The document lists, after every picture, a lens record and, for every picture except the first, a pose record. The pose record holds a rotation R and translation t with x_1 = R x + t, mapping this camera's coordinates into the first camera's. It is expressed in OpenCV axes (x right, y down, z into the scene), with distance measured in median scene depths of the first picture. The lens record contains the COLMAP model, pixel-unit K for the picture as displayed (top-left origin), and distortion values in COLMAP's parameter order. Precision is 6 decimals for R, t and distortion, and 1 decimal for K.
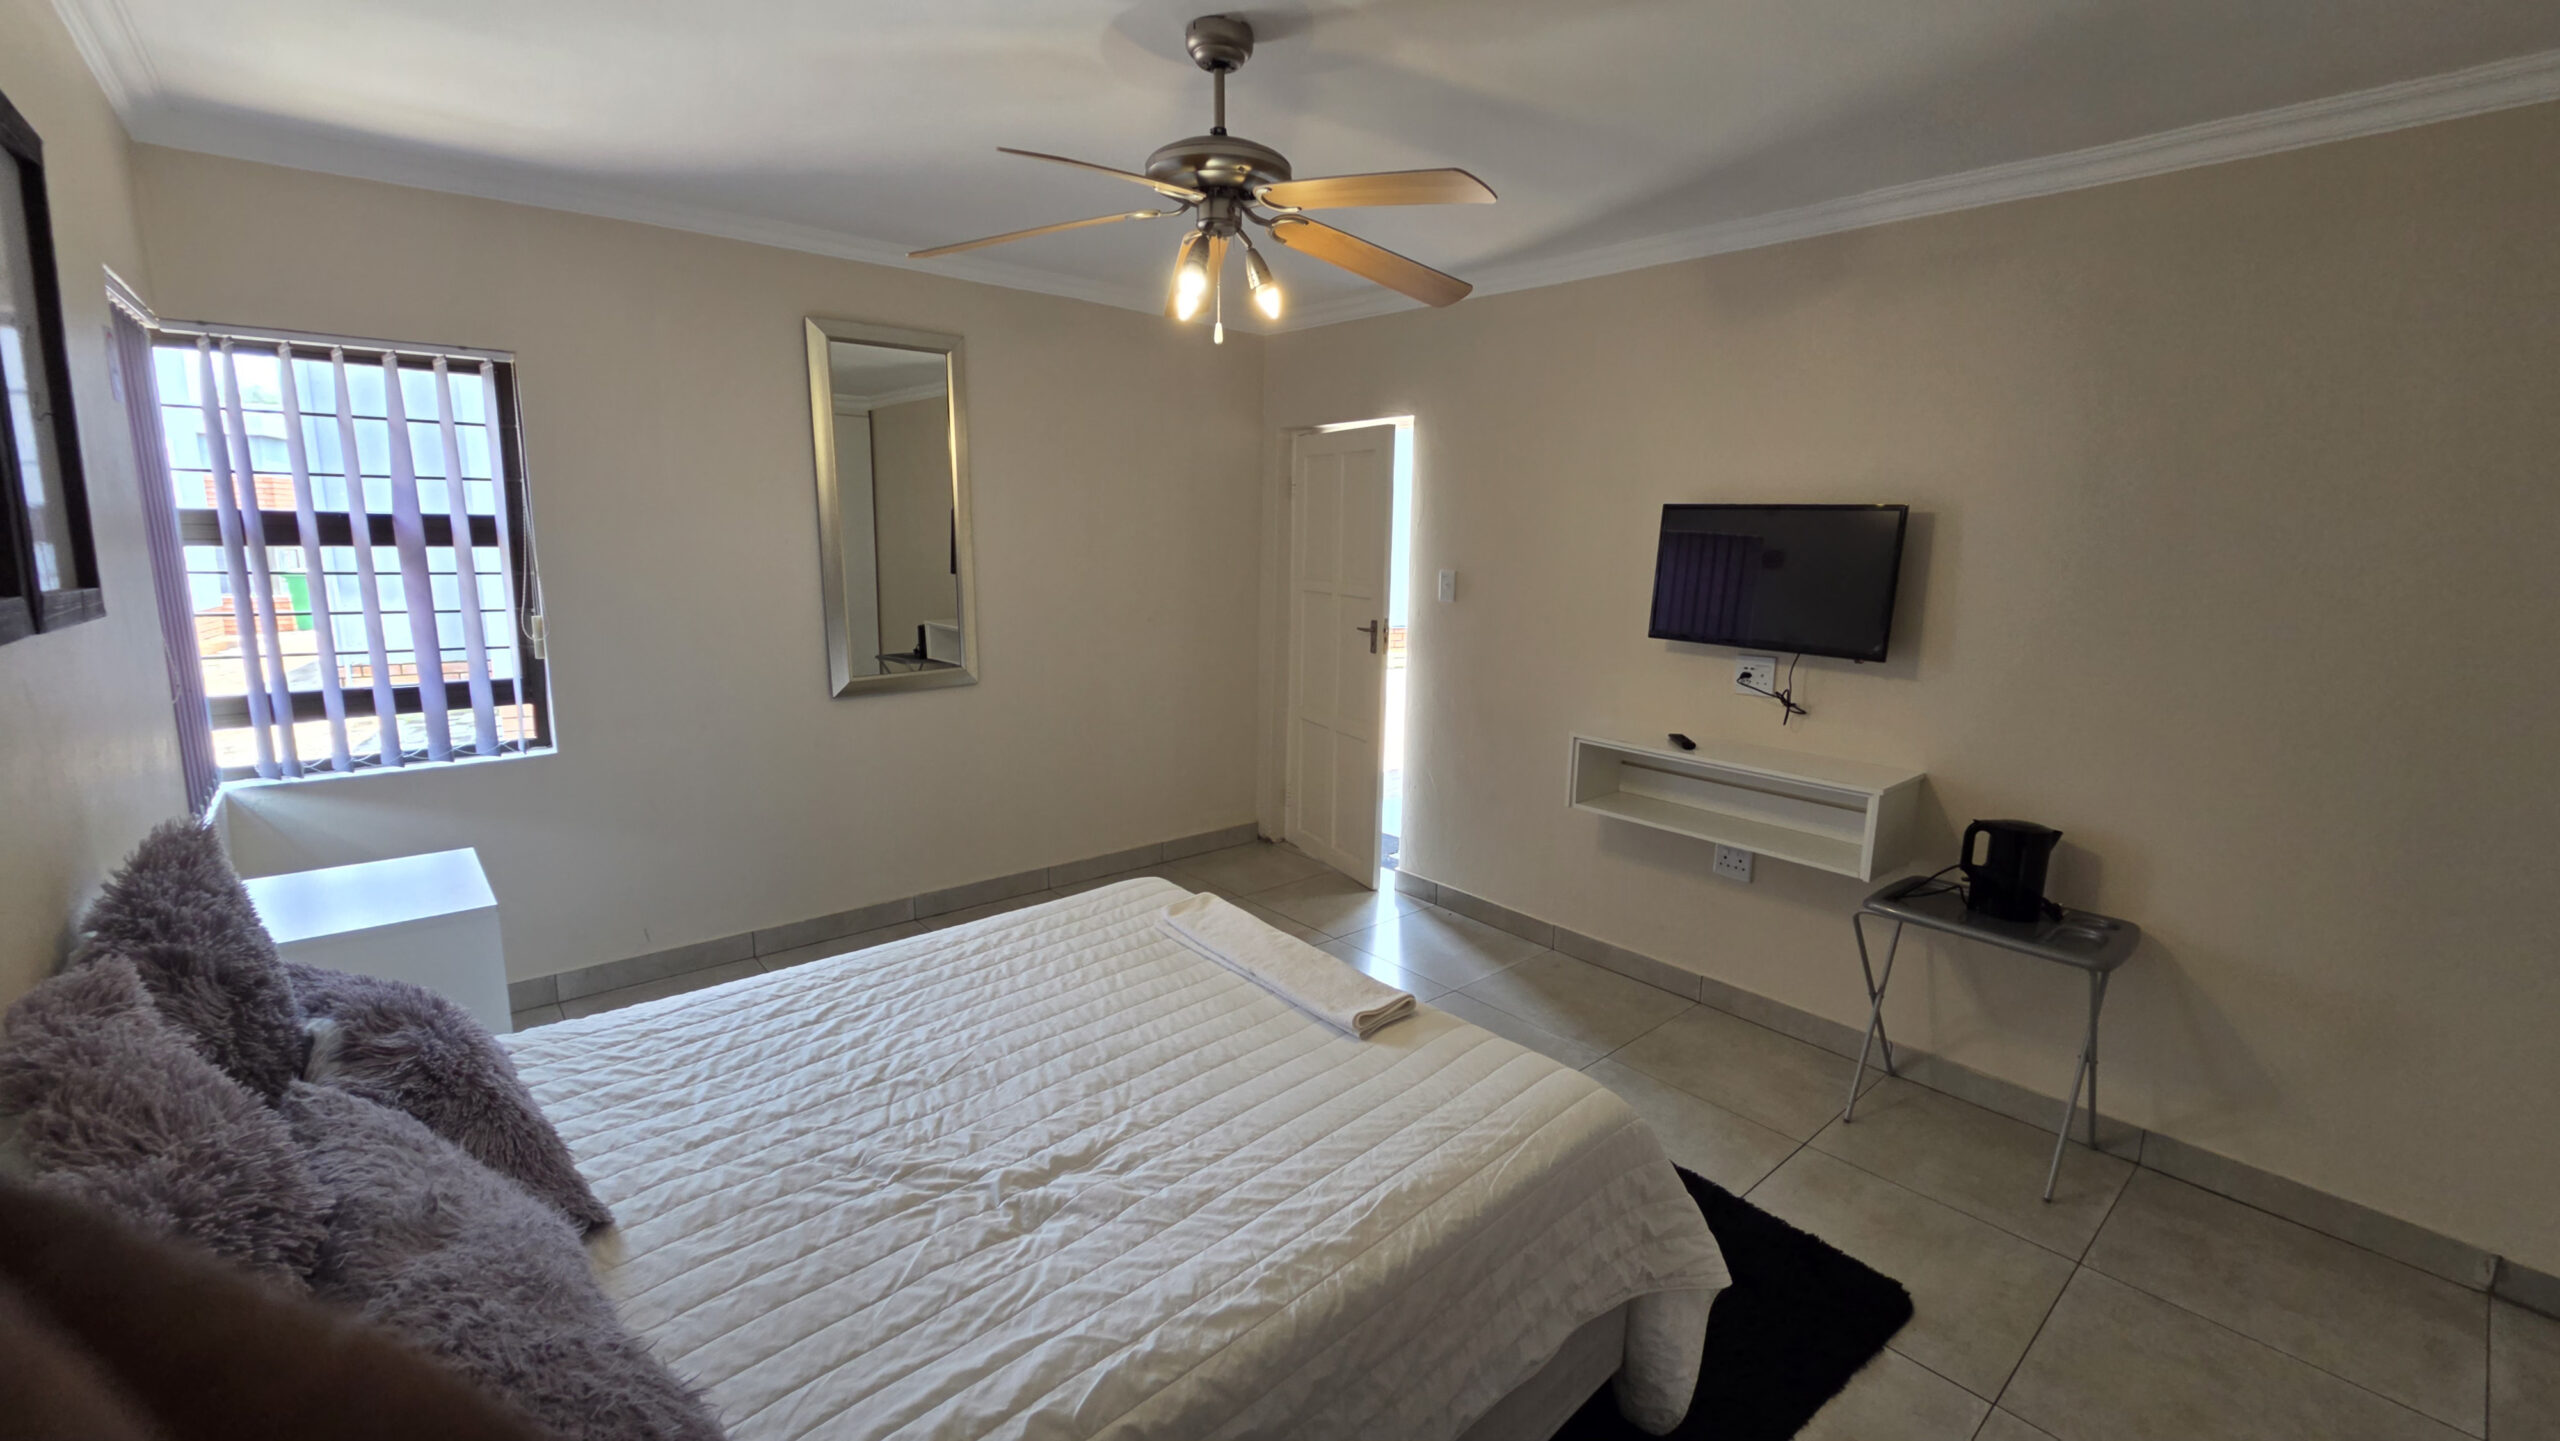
lens RADIAL K [[1059.5, 0, 1288.4], [0, 1059.5, 707.9], [0, 0, 1]] dist [-0.000051, -0.000173]
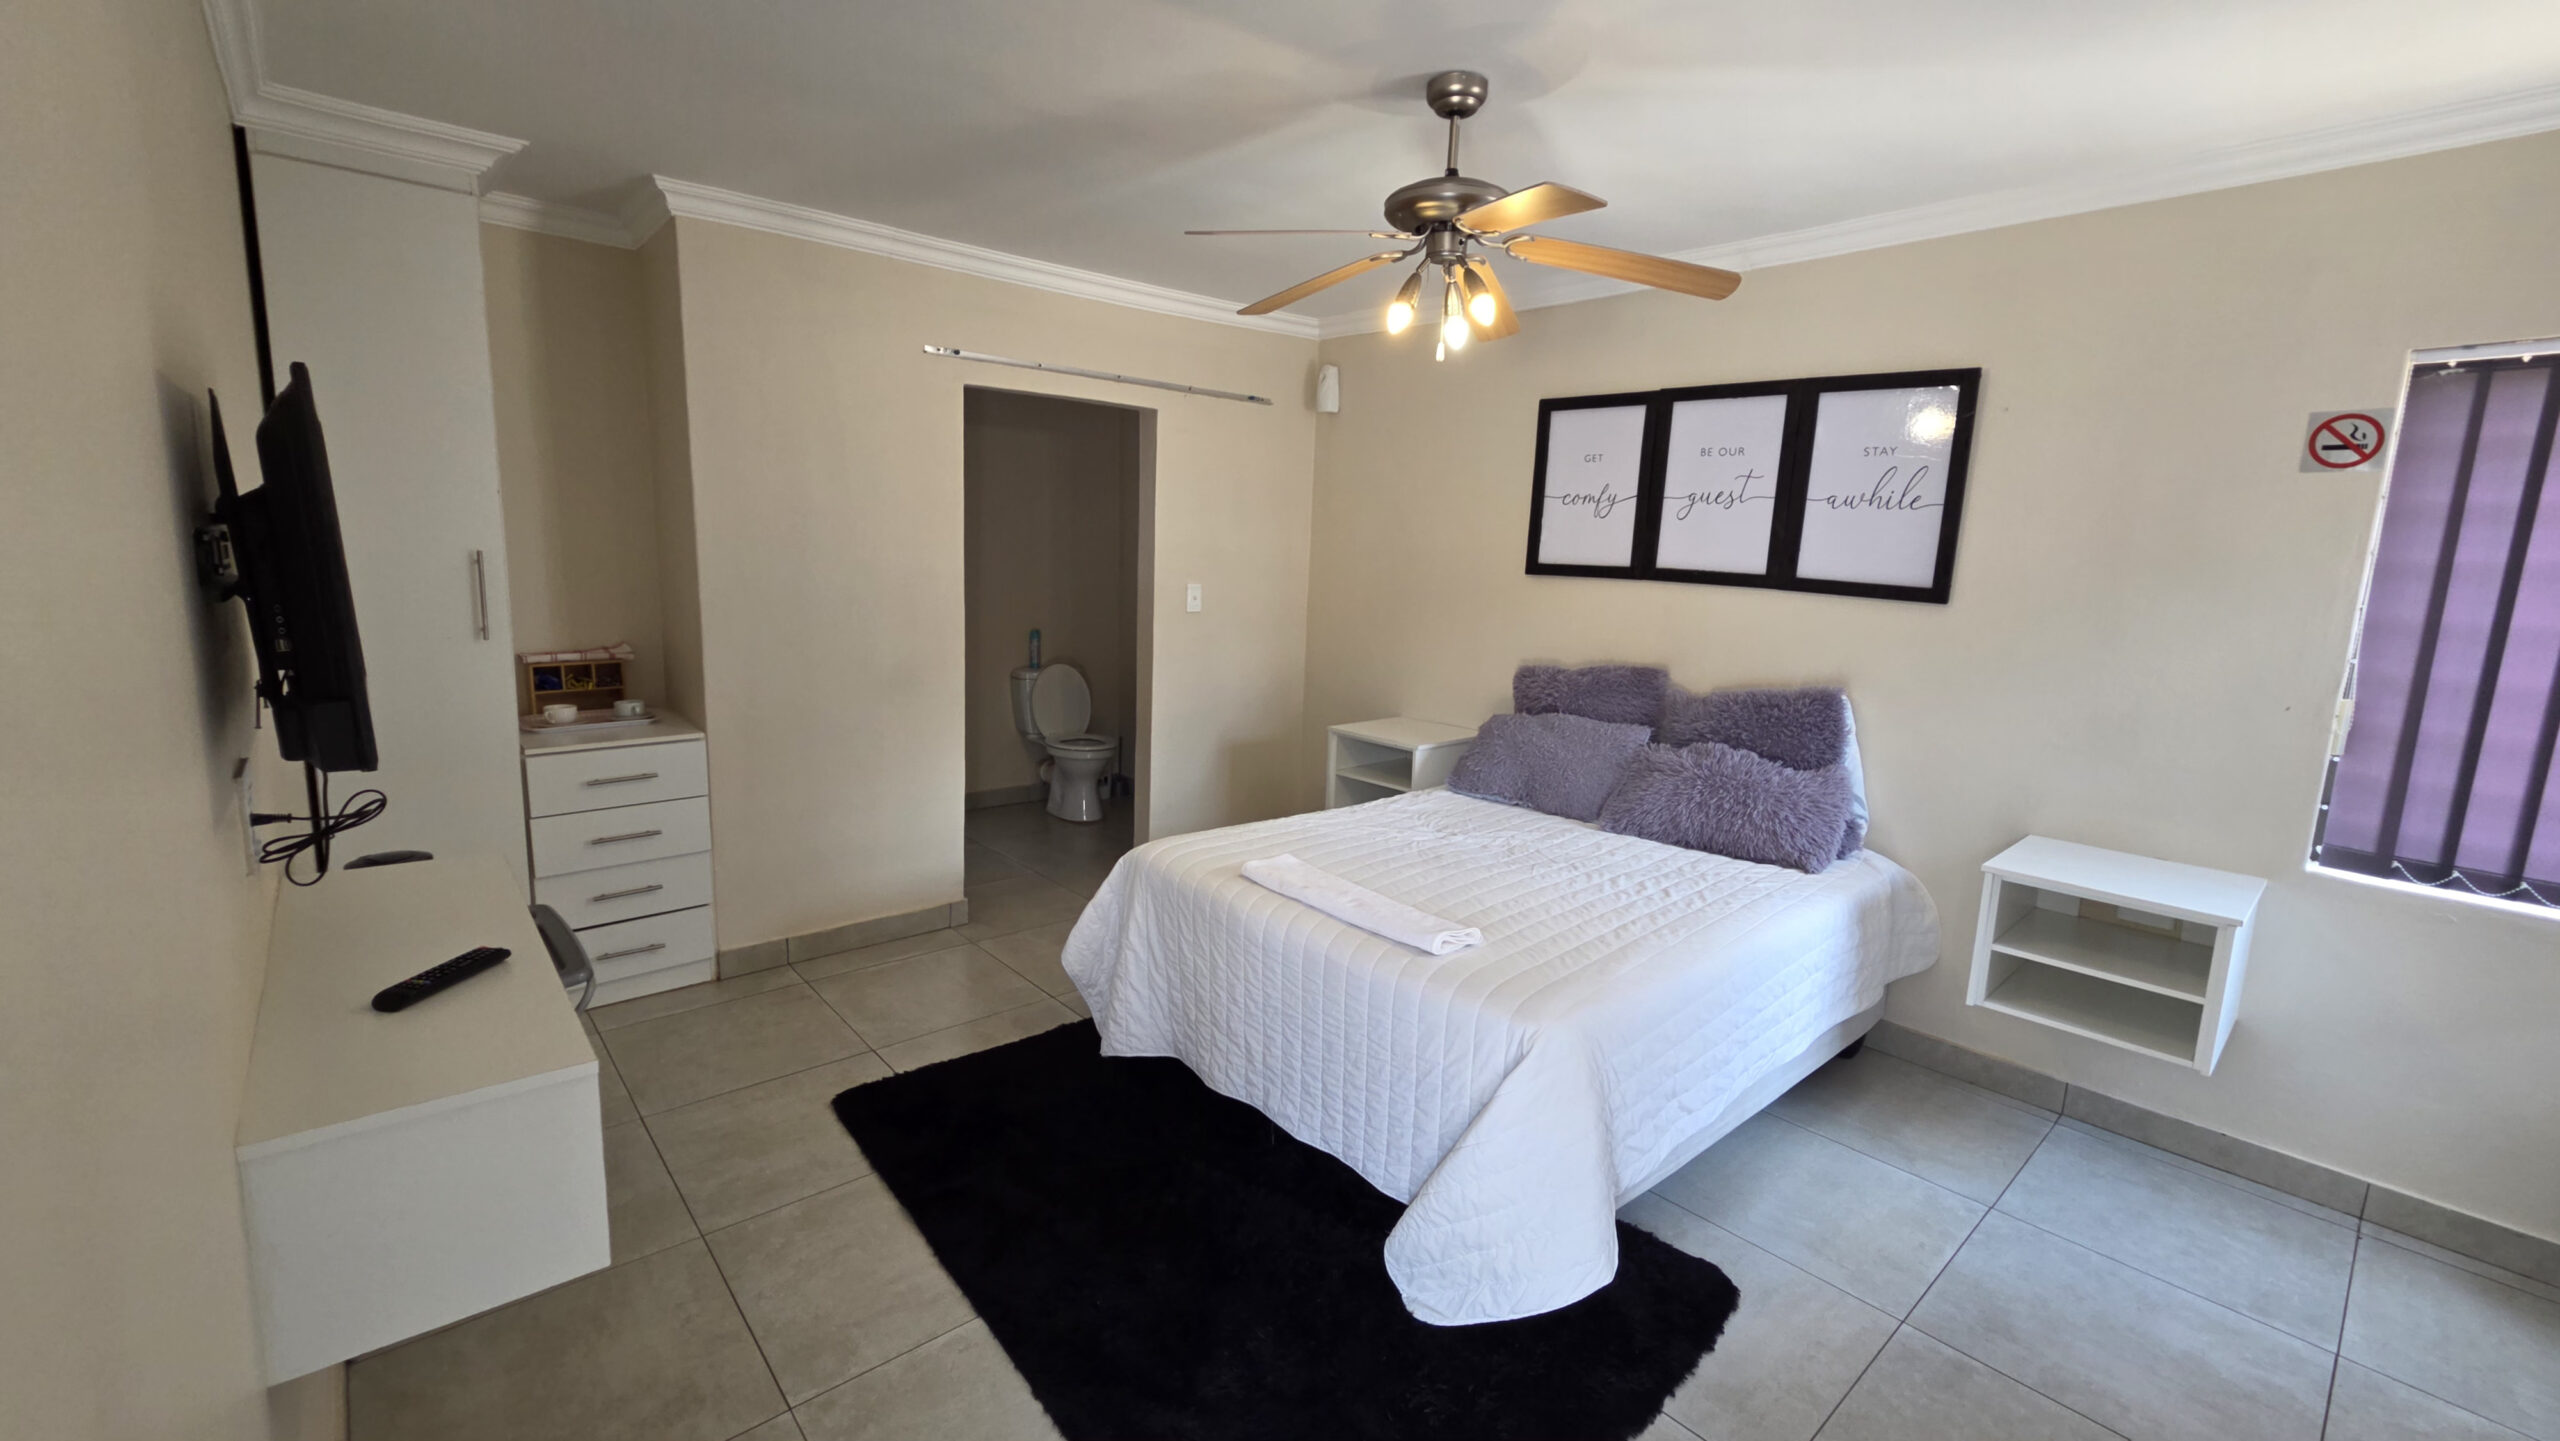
lens RADIAL K [[1032.0, 0, 1267.6], [0, 1032.0, 713.1], [0, 0, 1]] dist [0.001475, -0.000050]
pose [[-0.998571, -0.052450, -0.010284, 0.133396], [-0.052987, 0.946193, 0.319236, -0.416665], [-0.007014, 0.319325, -0.947619, 2.702430]]
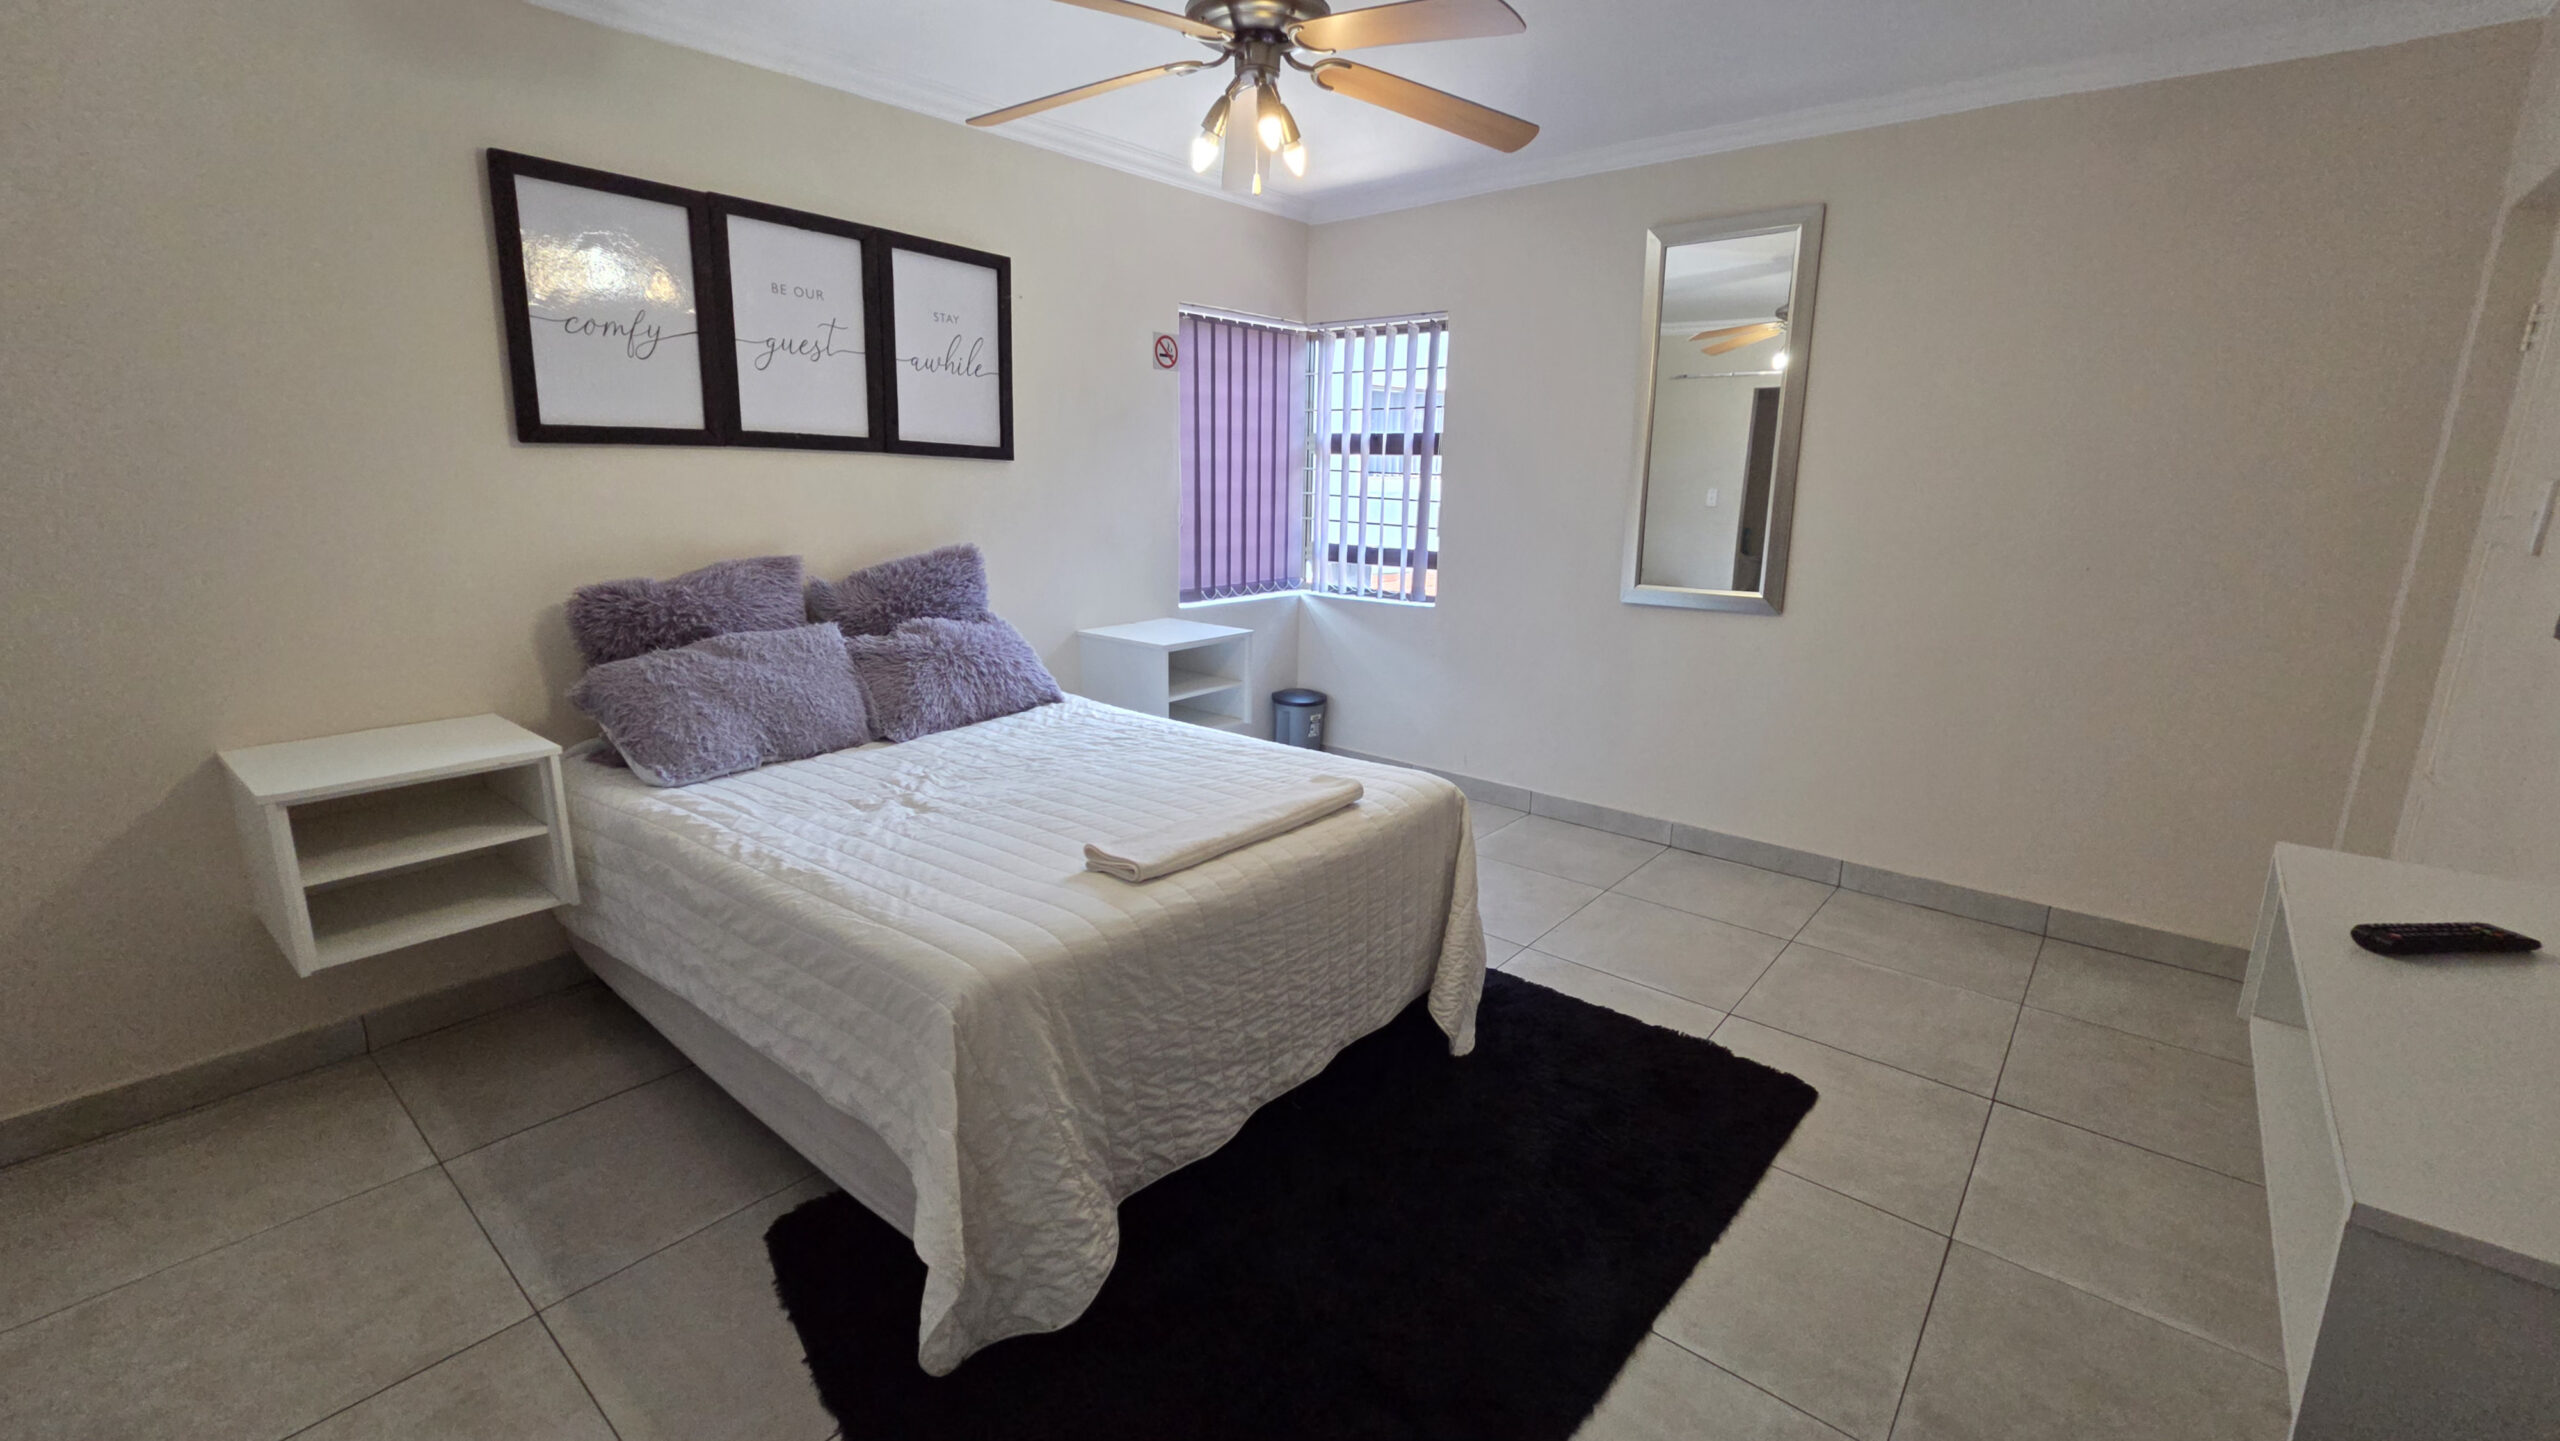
lens RADIAL K [[1059.5, 0, 1288.4], [0, 1059.5, 707.9], [0, 0, 1]] dist [-0.000051, -0.000173]
pose [[0.154148, 0.204375, -0.966679, 1.268137], [-0.173966, 0.968703, 0.177062, -0.075081], [0.972612, 0.140876, 0.184878, 1.143593]]
